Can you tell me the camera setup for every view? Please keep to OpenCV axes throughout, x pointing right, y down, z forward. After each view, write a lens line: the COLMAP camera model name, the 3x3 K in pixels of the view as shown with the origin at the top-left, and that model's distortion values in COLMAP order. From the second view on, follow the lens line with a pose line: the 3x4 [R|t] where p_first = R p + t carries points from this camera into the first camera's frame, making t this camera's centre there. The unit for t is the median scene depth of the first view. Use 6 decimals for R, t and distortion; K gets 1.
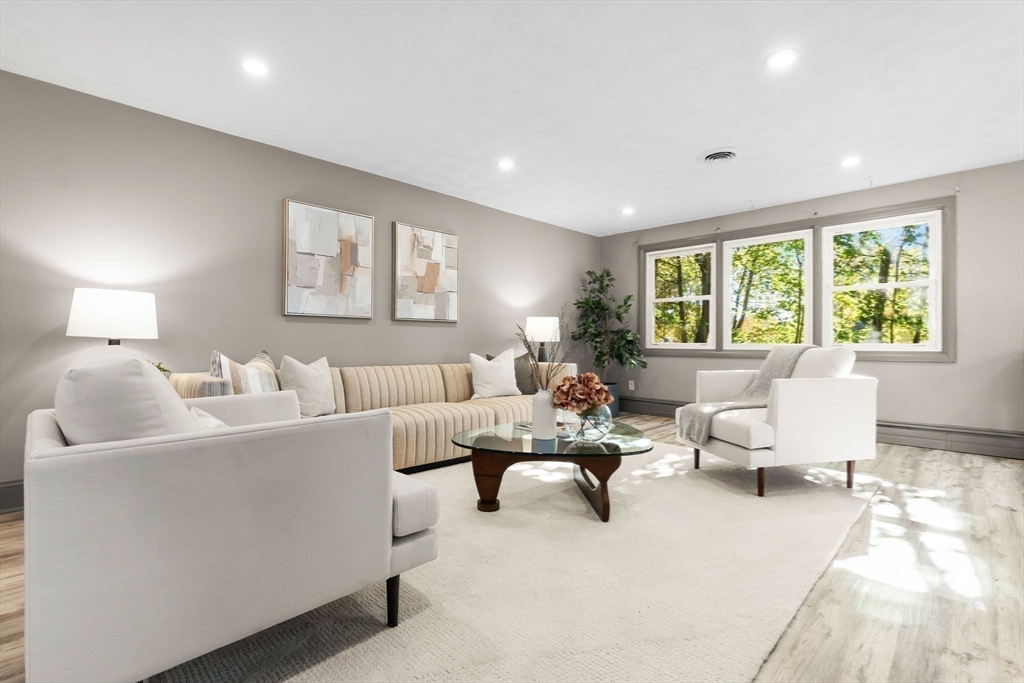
lens RADIAL K [[464.9, 0, 512.0], [0, 464.9, 341.5], [0, 0, 1]] dist [-0.000445, -0.000382]
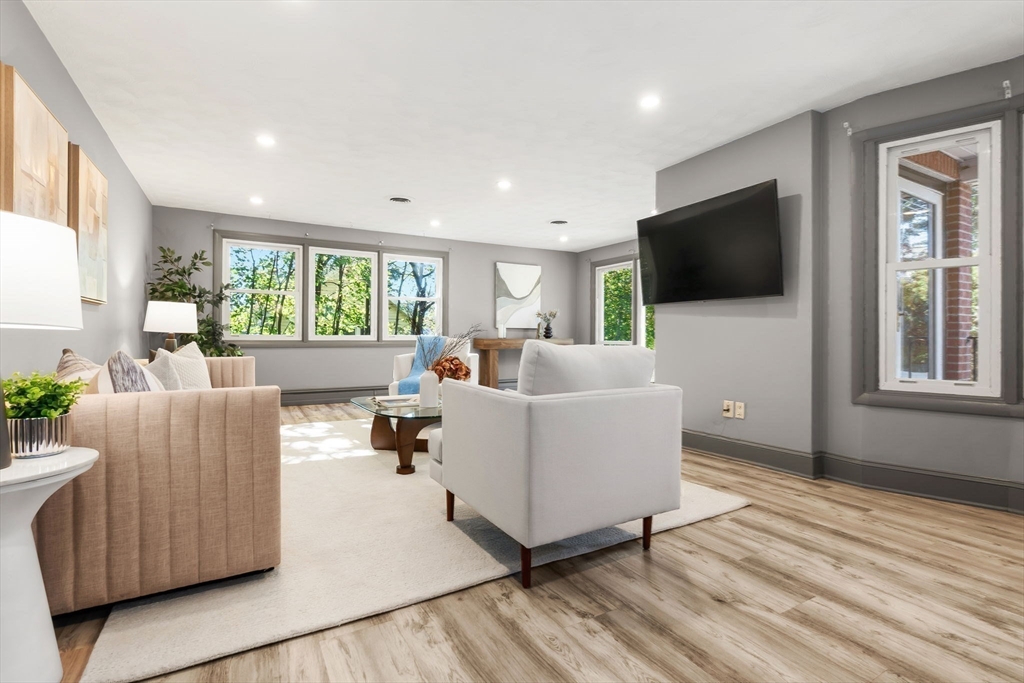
lens RADIAL K [[492.8, 0, 510.9], [0, 492.8, 334.0], [0, 0, 1]] dist [-0.001365, -0.000019]
pose [[0.251565, -0.000968, 0.967840, -0.787323], [-0.004334, 0.999988, 0.002127, -0.005008], [-0.967831, -0.004730, 0.251558, 0.279323]]
